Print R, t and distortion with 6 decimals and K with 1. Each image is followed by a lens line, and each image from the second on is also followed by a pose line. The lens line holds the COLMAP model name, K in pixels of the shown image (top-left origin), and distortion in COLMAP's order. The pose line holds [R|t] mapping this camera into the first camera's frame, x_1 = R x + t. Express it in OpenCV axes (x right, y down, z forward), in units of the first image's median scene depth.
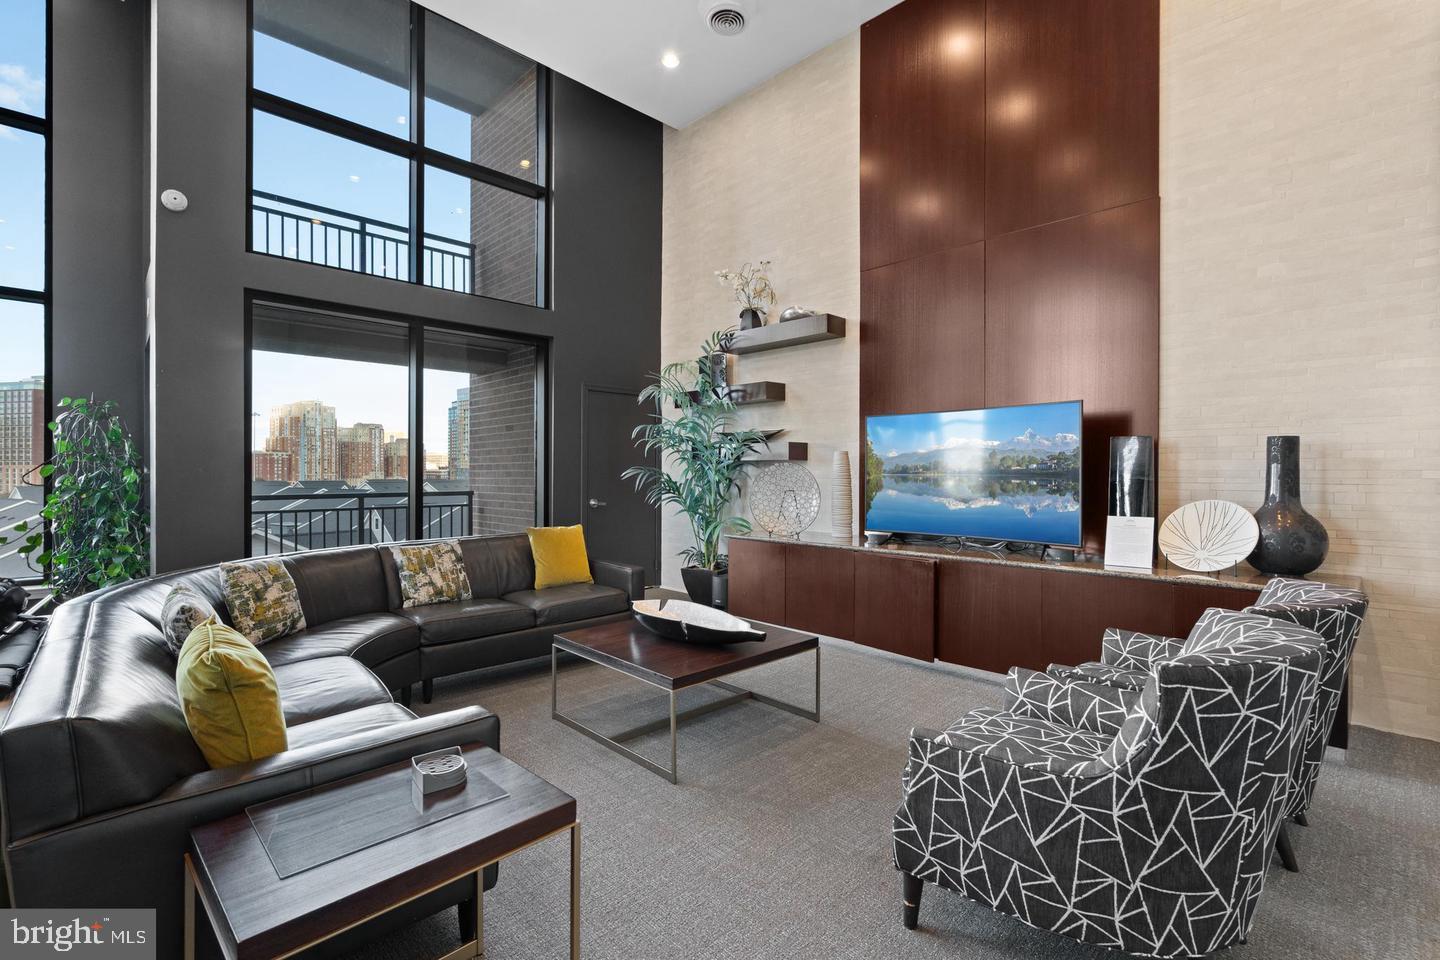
lens RADIAL K [[656.3, 0, 712.8], [0, 656.3, 474.4], [0, 0, 1]] dist [0.004387, 0.000167]
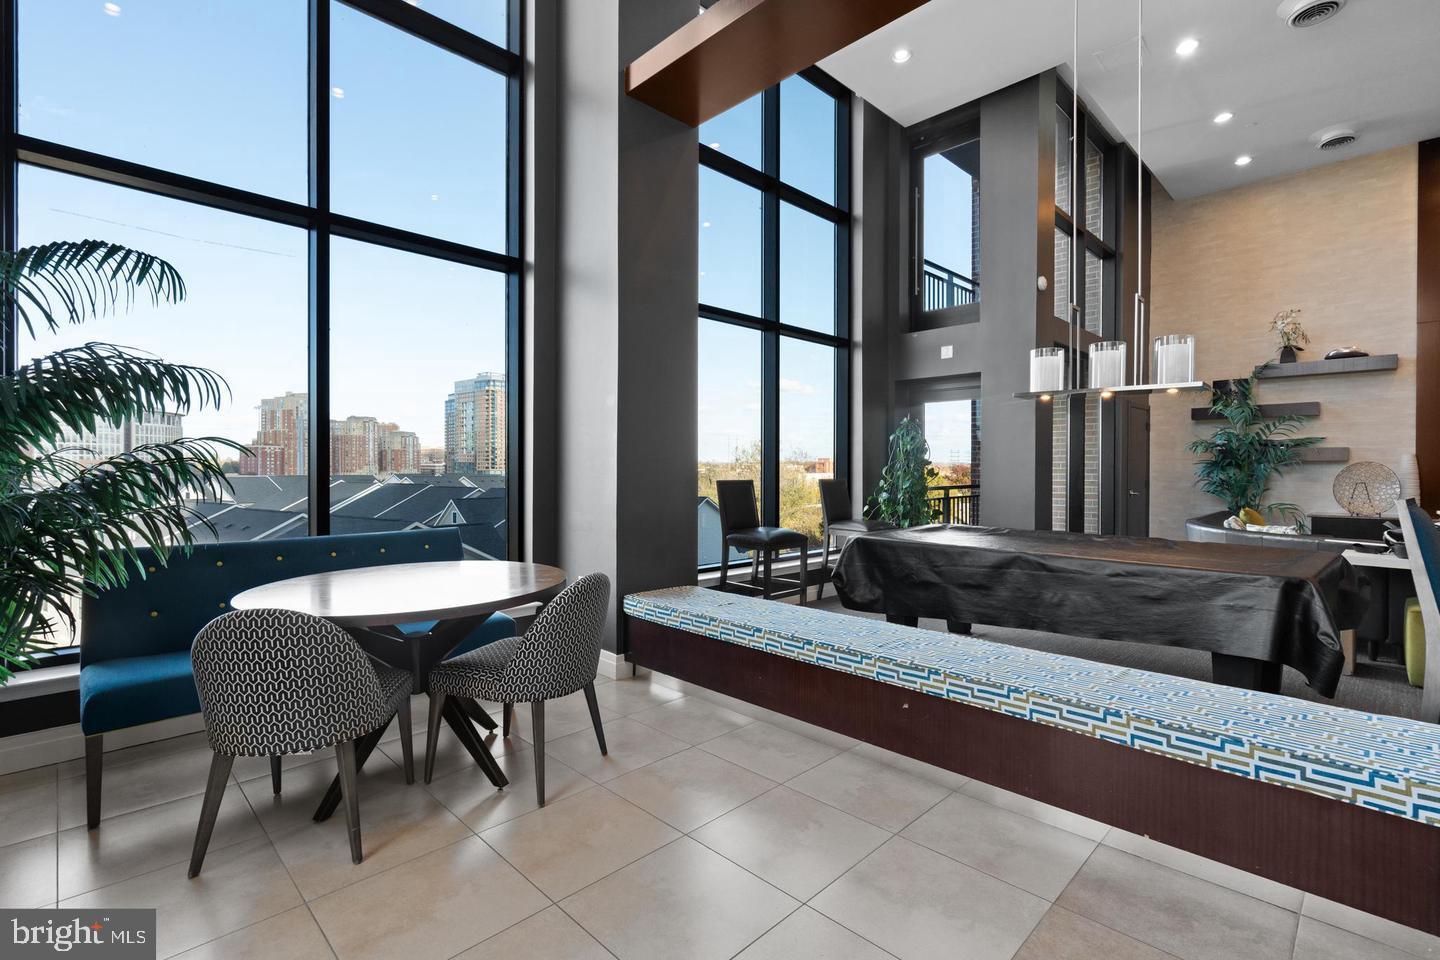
lens RADIAL K [[656.3, 0, 726.9], [0, 656.3, 475.5], [0, 0, 1]] dist [0.004387, 0.000167]
pose [[0.999720, -0.002051, 0.023594, -1.108099], [0.001769, 0.999927, 0.011981, -0.009027], [-0.023617, -0.011936, 0.999650, -0.306079]]
